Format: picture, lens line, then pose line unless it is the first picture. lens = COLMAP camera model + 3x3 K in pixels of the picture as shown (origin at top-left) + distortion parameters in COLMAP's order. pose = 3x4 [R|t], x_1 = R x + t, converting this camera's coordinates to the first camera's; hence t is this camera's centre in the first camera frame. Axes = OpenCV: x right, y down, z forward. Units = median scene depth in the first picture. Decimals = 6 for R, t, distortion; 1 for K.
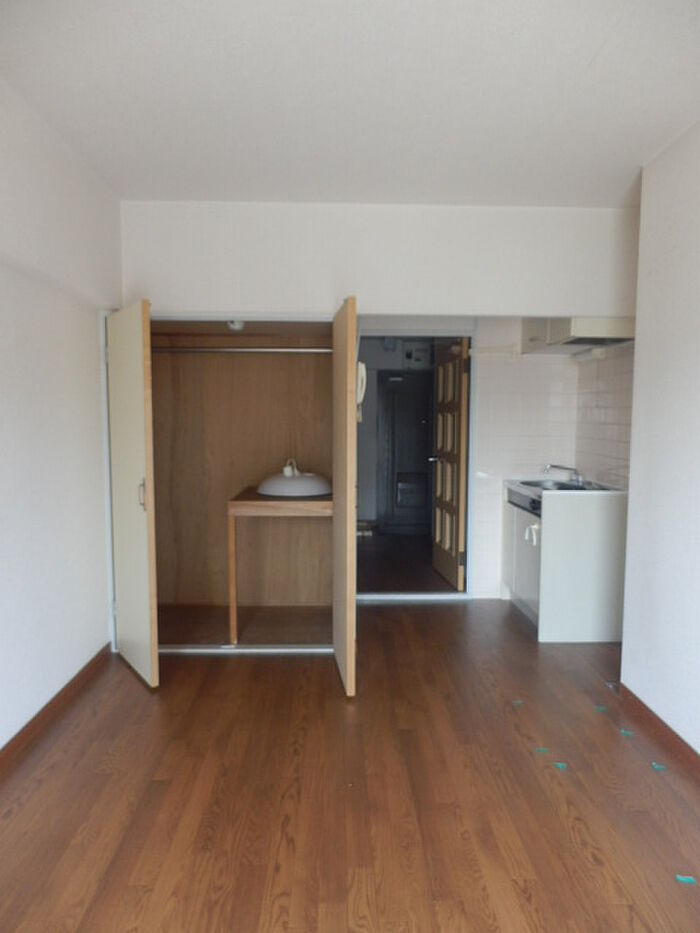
lens RADIAL K [[653.3, 0, 344.2], [0, 653.3, 470.8], [0, 0, 1]] dist [-0.015866, 0.019883]
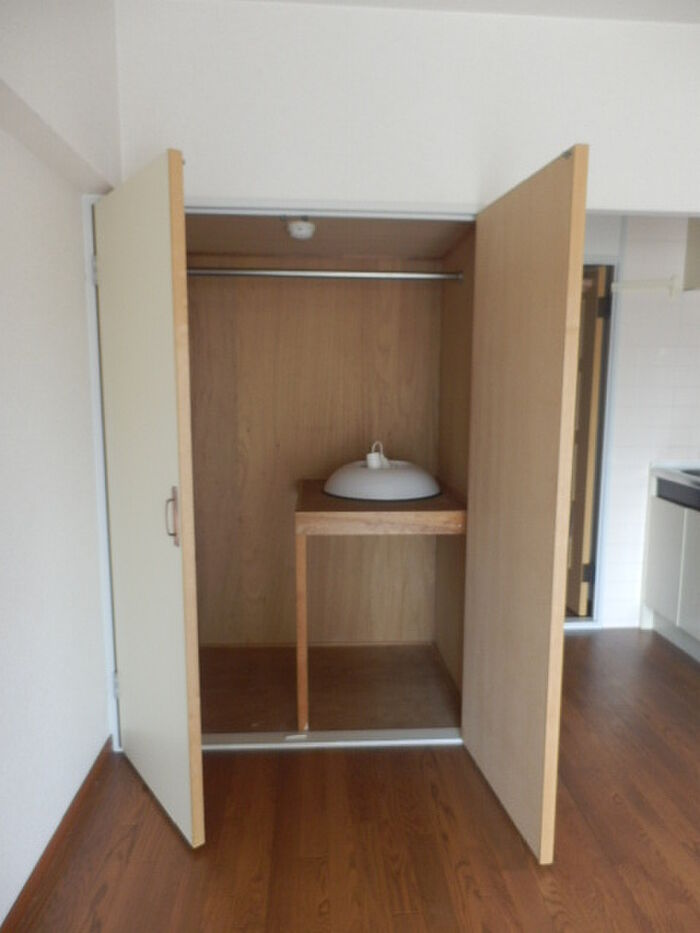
lens RADIAL K [[653.3, 0, 353.0], [0, 653.3, 472.8], [0, 0, 1]] dist [-0.015866, 0.019883]
pose [[0.998721, -0.002771, 0.050480, -0.154821], [-0.000261, 0.998201, 0.059953, -0.028829], [-0.050555, -0.059890, 0.996924, 0.372379]]
